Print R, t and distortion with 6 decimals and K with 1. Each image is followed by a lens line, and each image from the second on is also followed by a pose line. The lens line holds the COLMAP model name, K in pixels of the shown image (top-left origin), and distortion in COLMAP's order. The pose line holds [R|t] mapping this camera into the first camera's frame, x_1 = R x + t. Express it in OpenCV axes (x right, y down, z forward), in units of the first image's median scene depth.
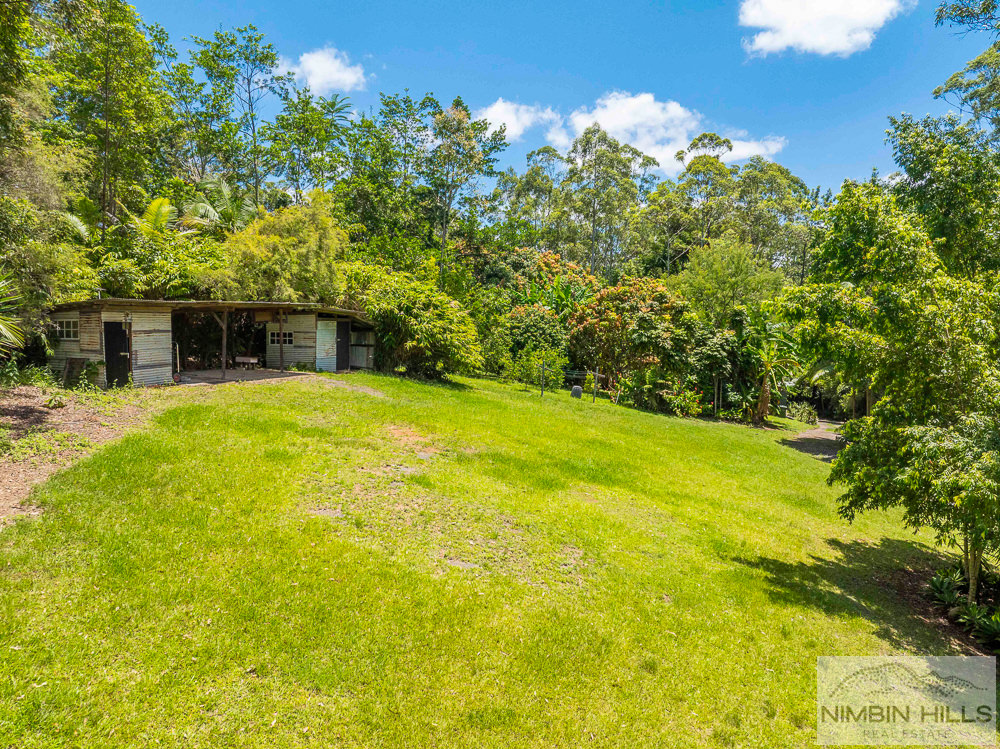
lens RADIAL K [[709.3, 0, 500.0], [0, 709.3, 374.5], [0, 0, 1]] dist [-0.035686, 0.001130]
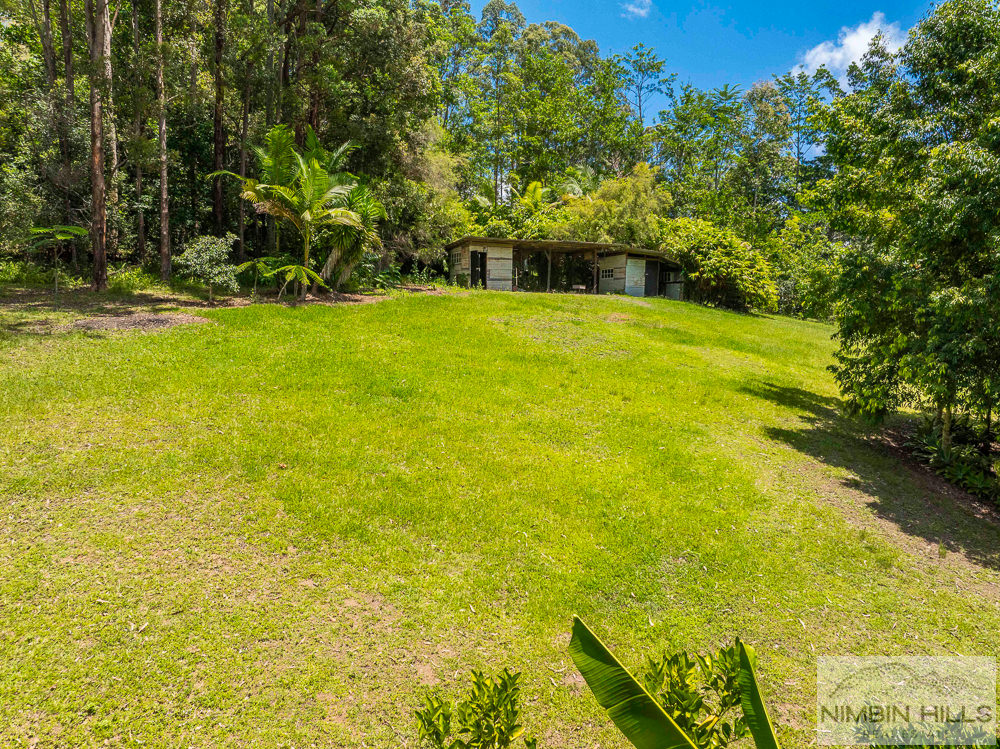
lens RADIAL K [[703.2, 0, 500.0], [0, 703.2, 374.5], [0, 0, 1]] dist [-0.033028, -0.003244]
pose [[0.778212, 0.054842, -0.625603, 0.414604], [-0.049801, 0.998432, 0.025576, 0.125993], [0.626024, 0.011252, 0.779722, -0.217392]]
